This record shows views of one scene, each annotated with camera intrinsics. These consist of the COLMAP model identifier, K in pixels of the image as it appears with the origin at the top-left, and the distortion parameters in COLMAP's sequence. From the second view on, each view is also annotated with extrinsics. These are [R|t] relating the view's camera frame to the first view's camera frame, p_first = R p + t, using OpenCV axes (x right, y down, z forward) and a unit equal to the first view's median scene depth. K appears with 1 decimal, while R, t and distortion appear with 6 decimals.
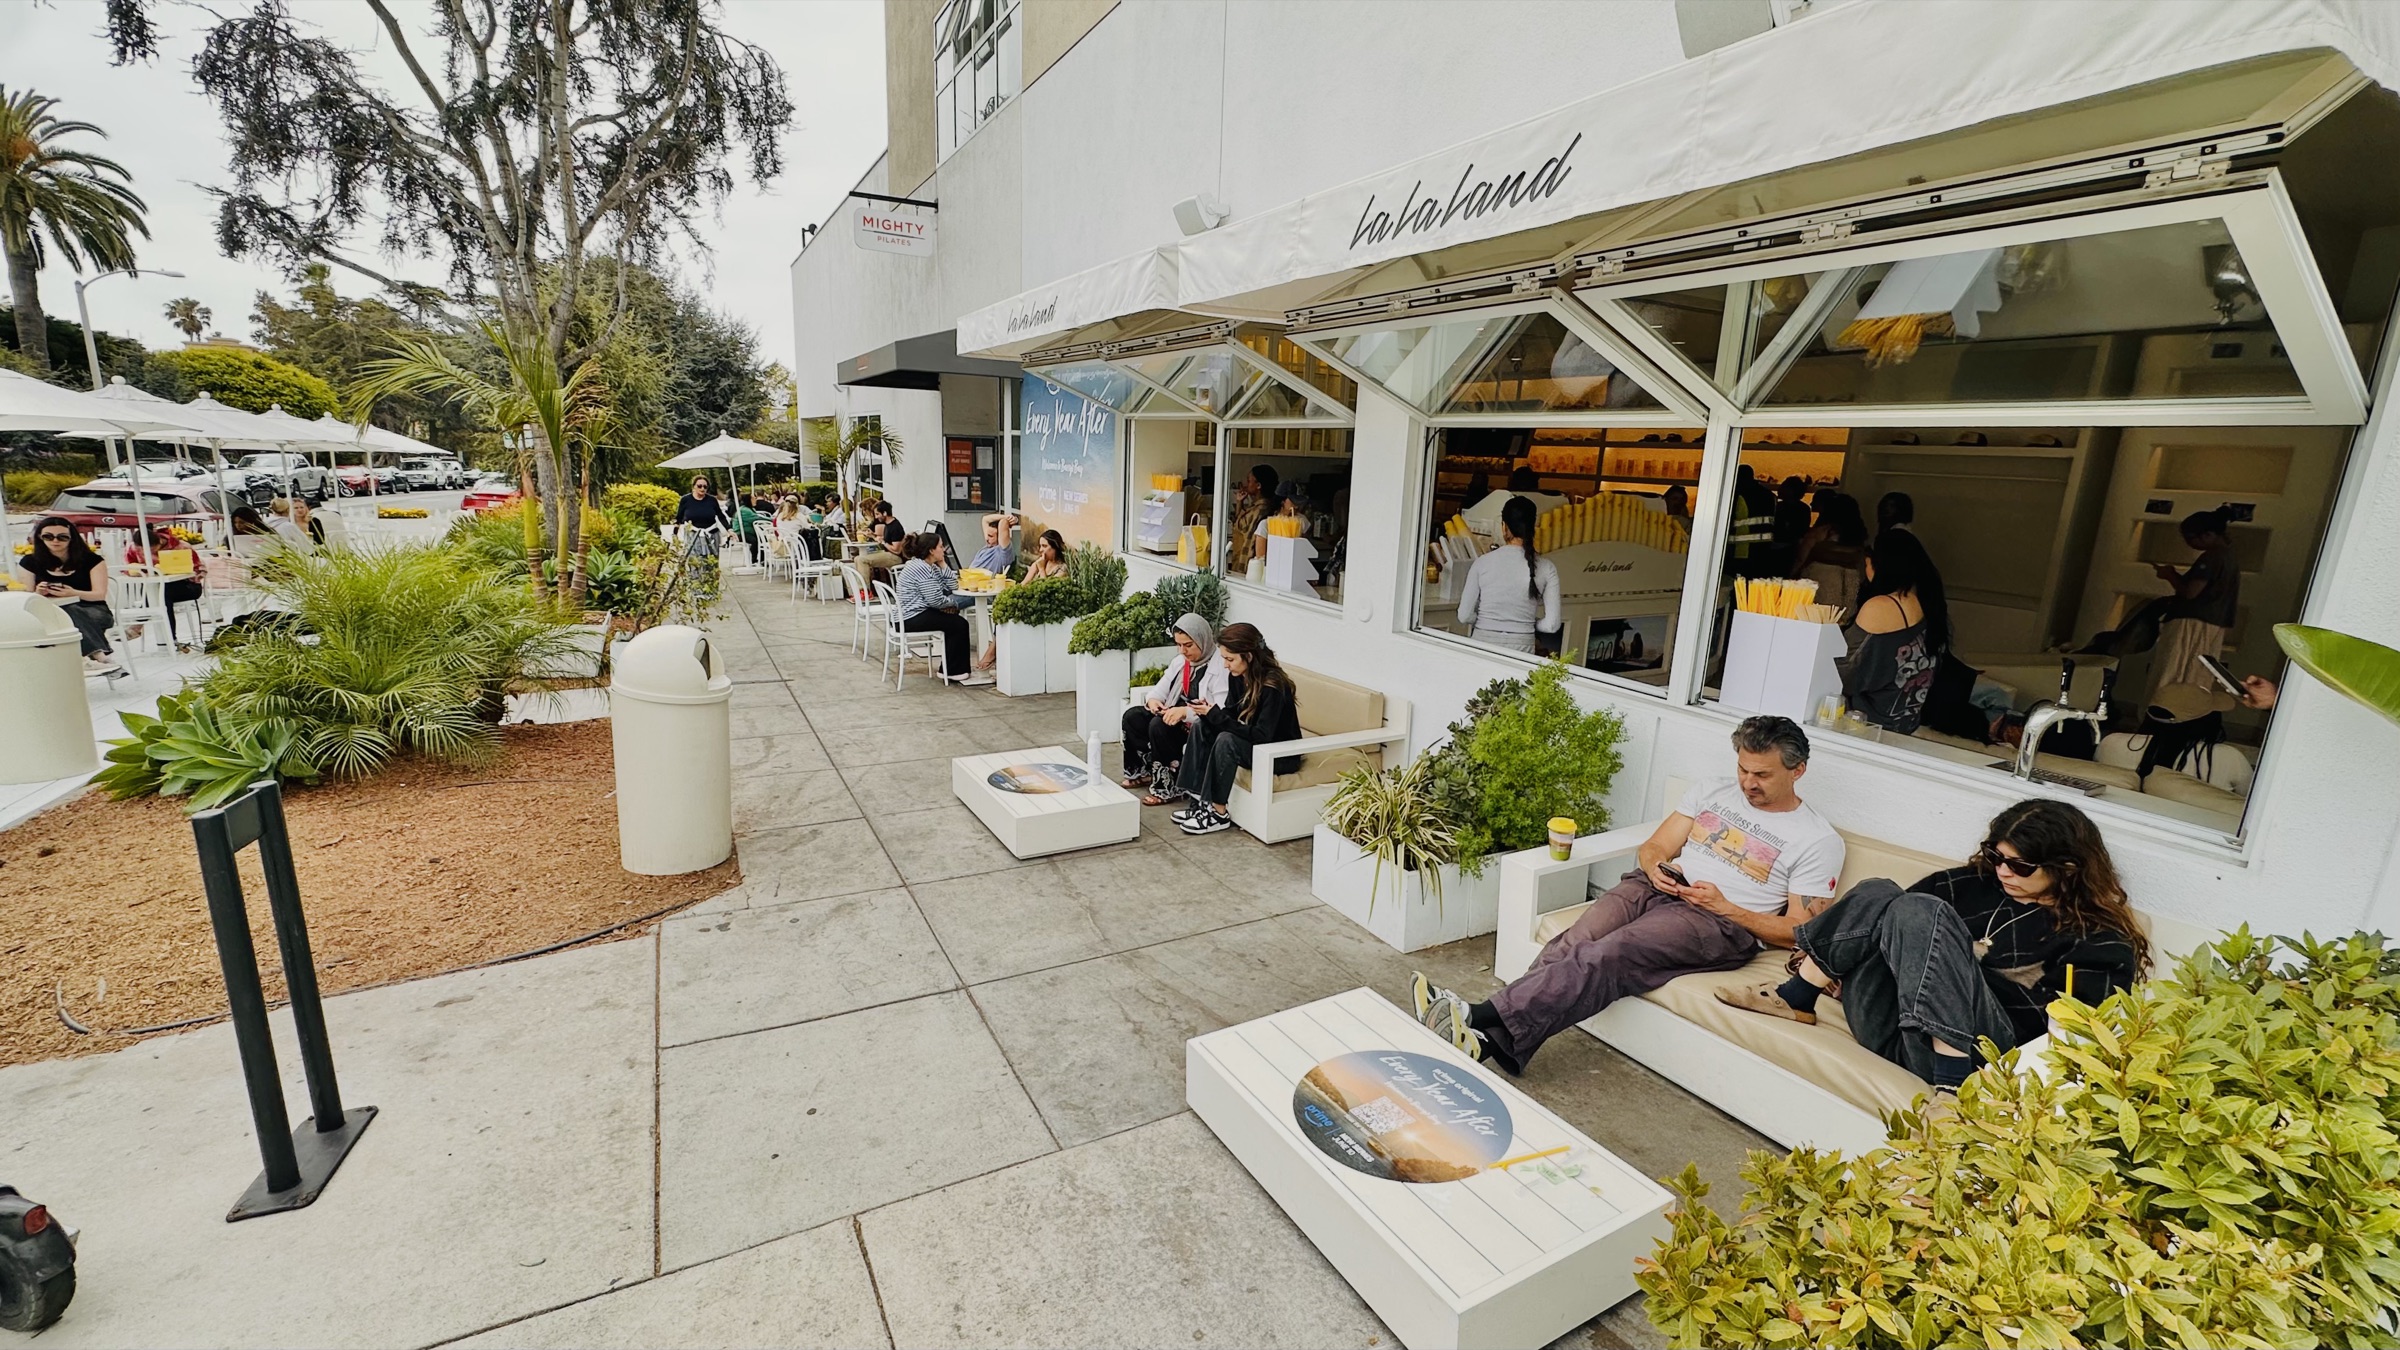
lens RADIAL K [[964.2, 0, 1194.5], [0, 964.2, 671.7], [0, 0, 1]] dist [-0.005317, 0.000188]
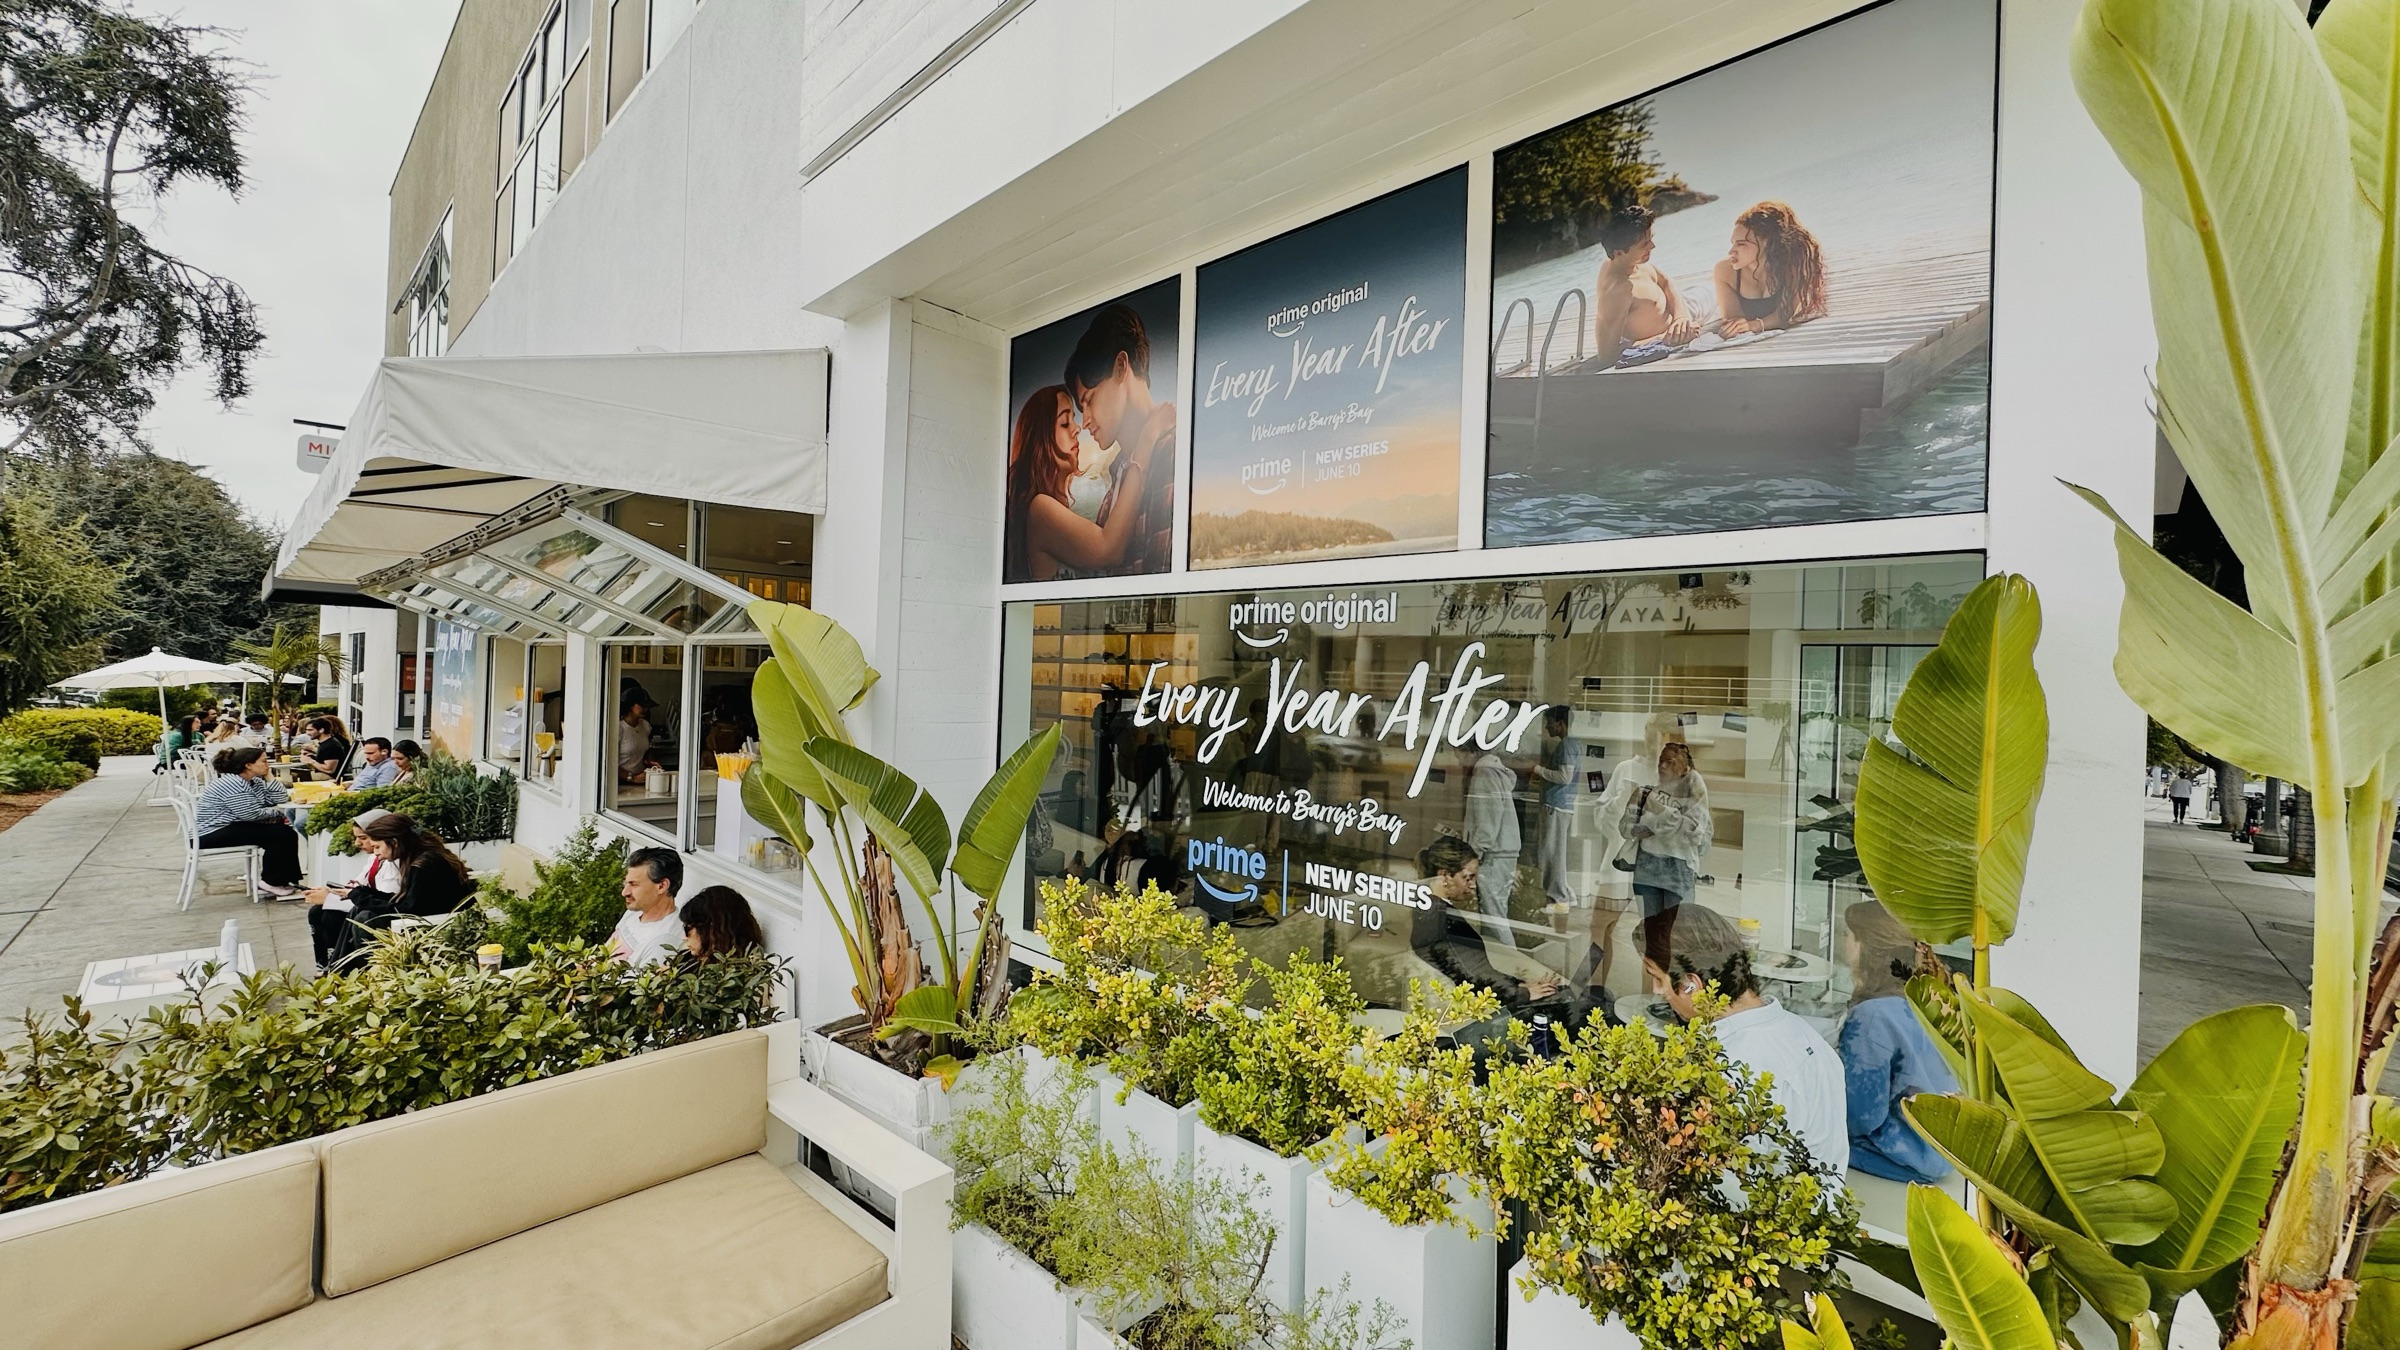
lens RADIAL K [[964.2, 0, 1194.5], [0, 964.2, 671.7], [0, 0, 1]] dist [-0.005317, 0.000188]
pose [[0.957788, -0.003126, 0.287460, 0.325803], [0.066871, 0.974934, -0.212209, 0.049740], [-0.279591, 0.222474, 0.933988, -0.191378]]
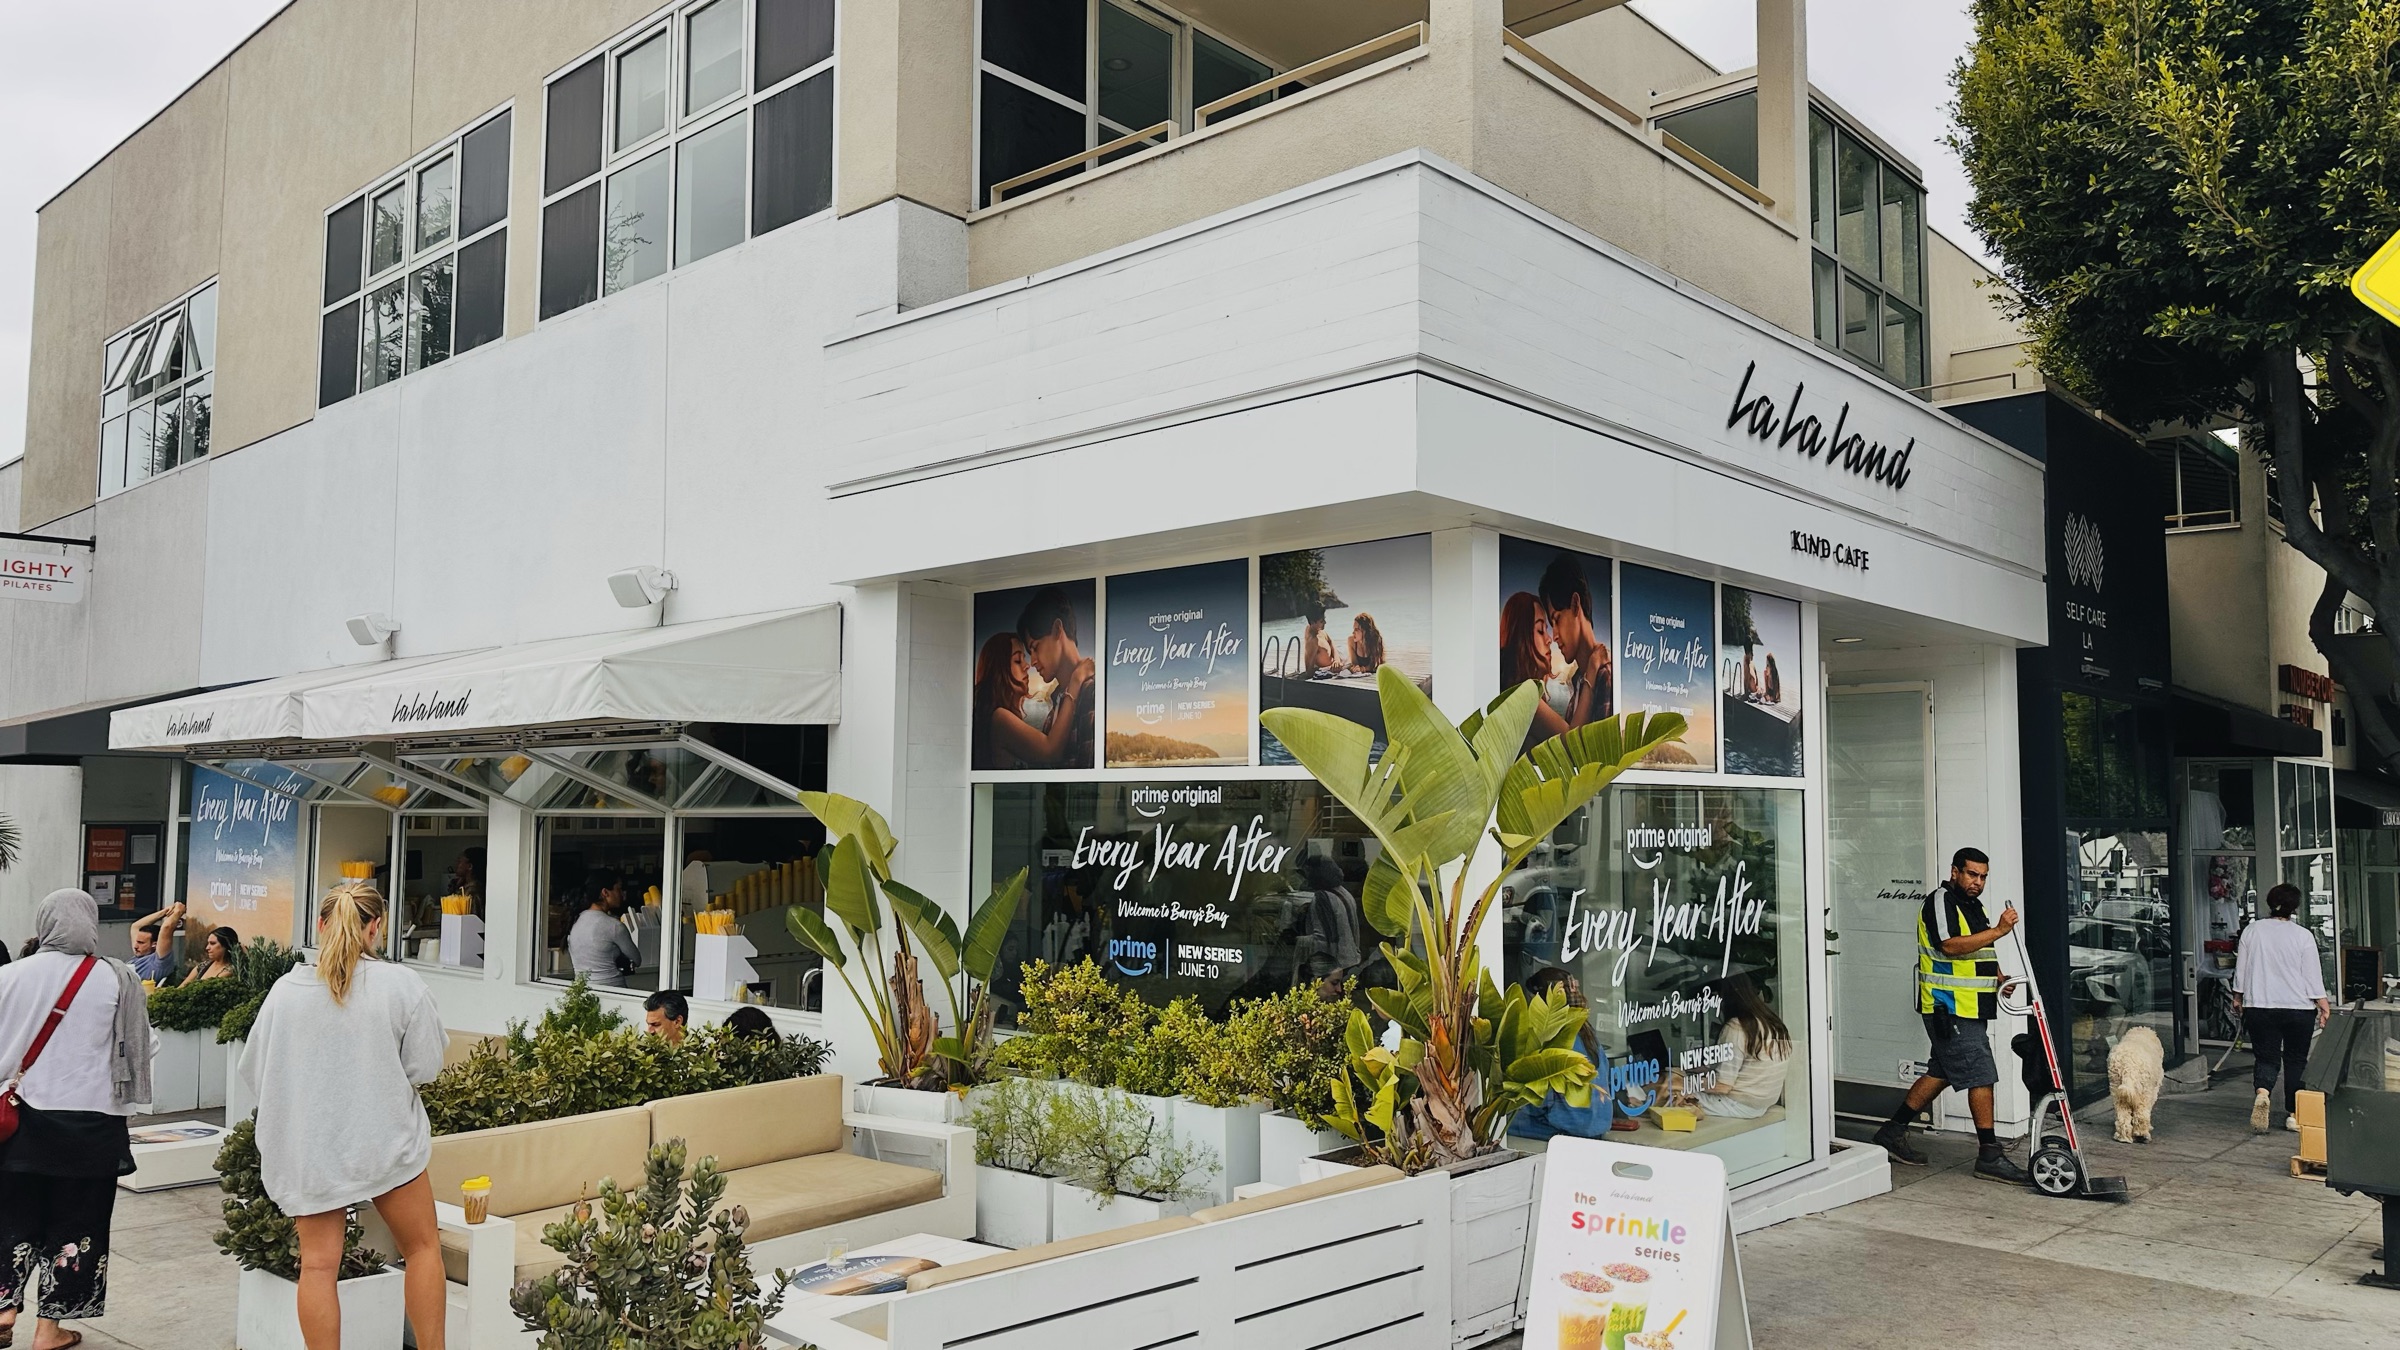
lens RADIAL K [[1671.5, 0, 1212.8], [0, 1671.5, 693.2], [0, 0, 1]] dist [0.149137, -0.201455]
pose [[0.942962, -0.010526, 0.332735, 0.177042], [0.105085, 0.957808, -0.267509, 0.152420], [-0.315881, 0.287216, 0.904282, -0.724063]]
